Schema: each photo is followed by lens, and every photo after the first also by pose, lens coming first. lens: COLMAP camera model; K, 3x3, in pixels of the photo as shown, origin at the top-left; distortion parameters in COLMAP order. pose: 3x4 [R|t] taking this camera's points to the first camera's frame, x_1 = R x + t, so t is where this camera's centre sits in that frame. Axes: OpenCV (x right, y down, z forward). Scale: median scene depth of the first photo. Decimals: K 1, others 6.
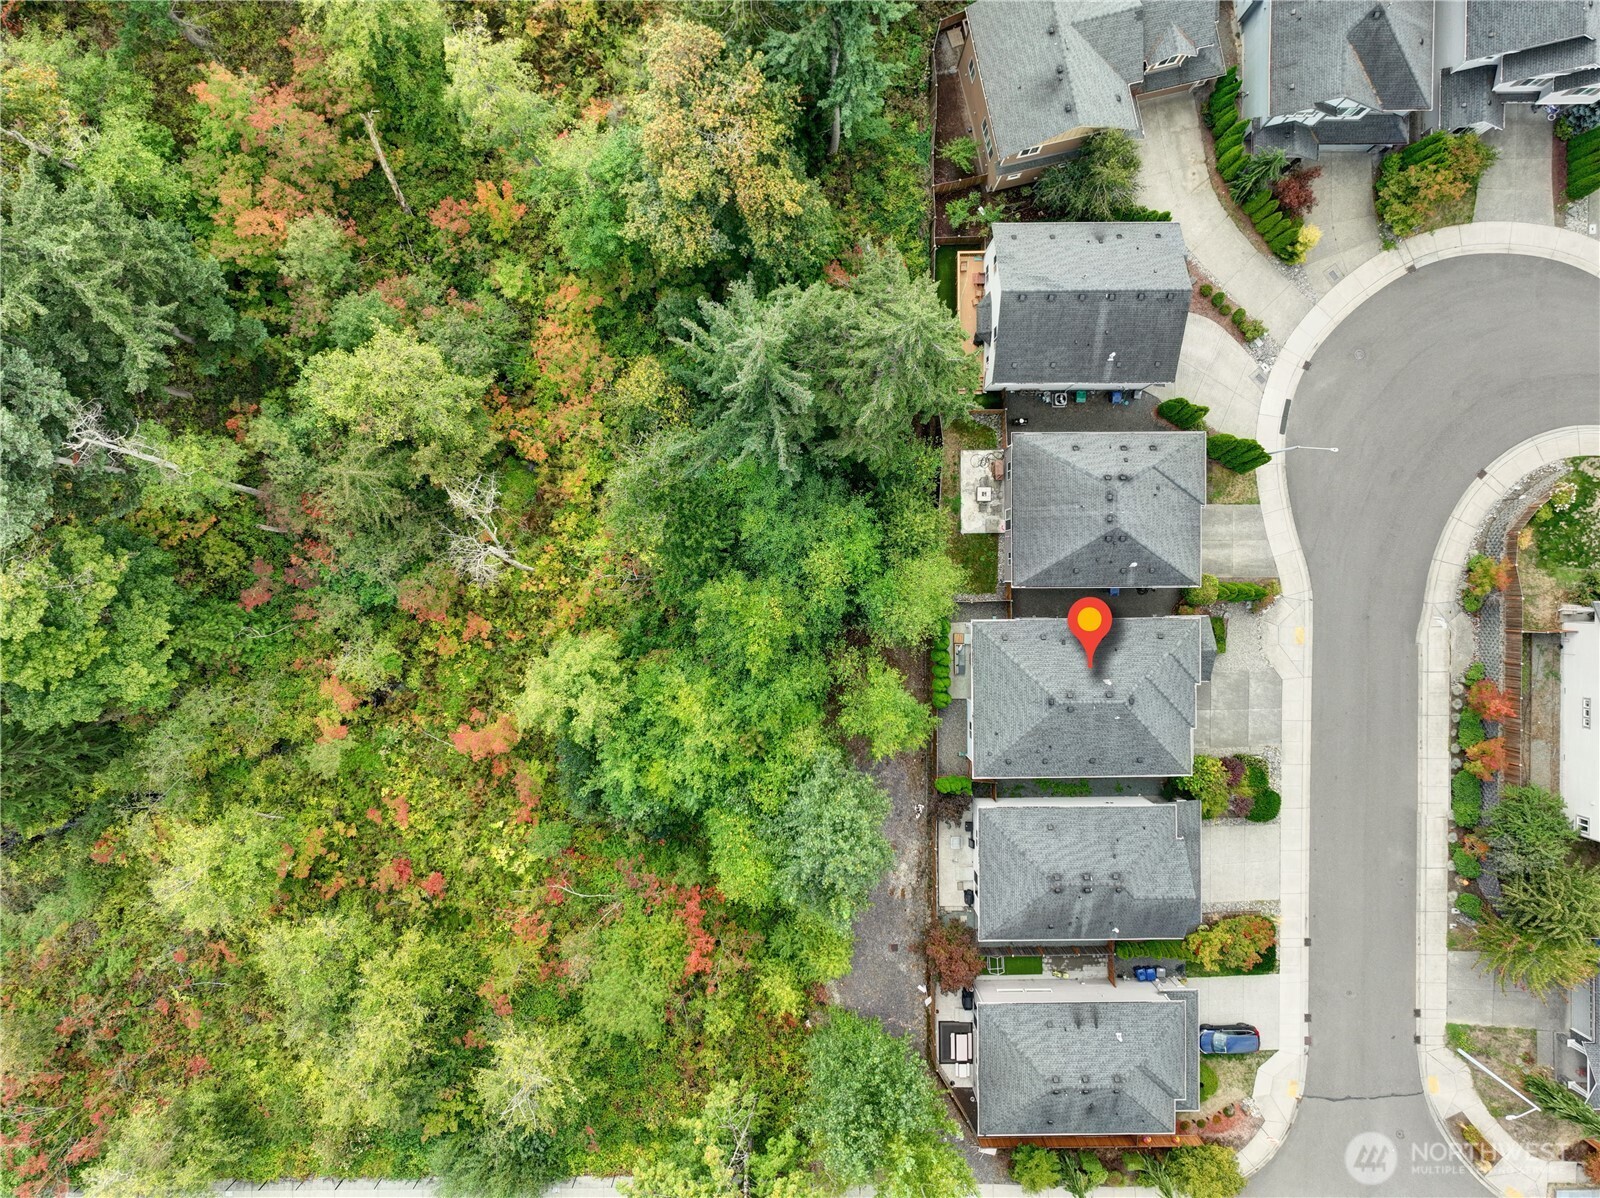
lens RADIAL K [[1120.5, 0, 800.0], [0, 1120.5, 599.0], [0, 0, 1]] dist [0.019105, 0.003107]
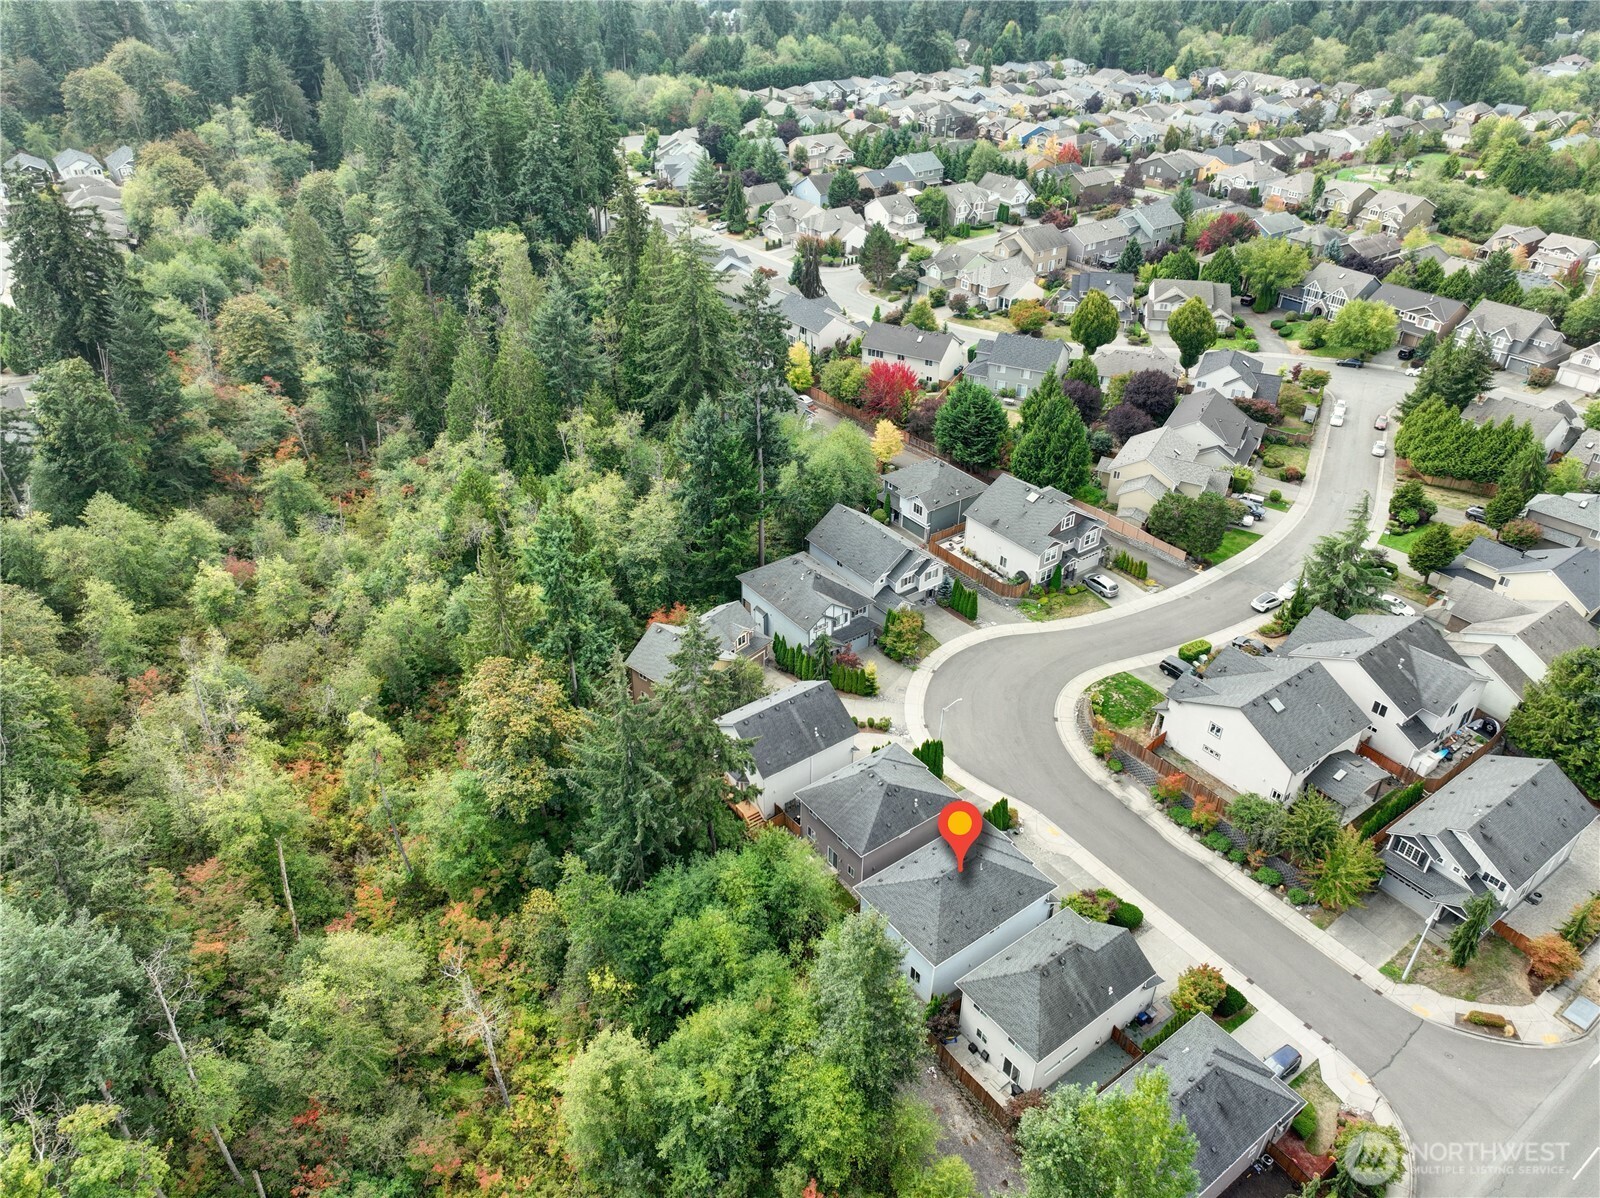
lens RADIAL K [[1120.5, 0, 800.0], [0, 1120.5, 599.0], [0, 0, 1]] dist [0.019105, 0.003107]
pose [[0.808628, -0.328254, 0.488231, -0.399748], [0.588158, 0.431596, -0.683955, 0.685463], [0.013793, 0.840223, 0.542066, 0.002139]]
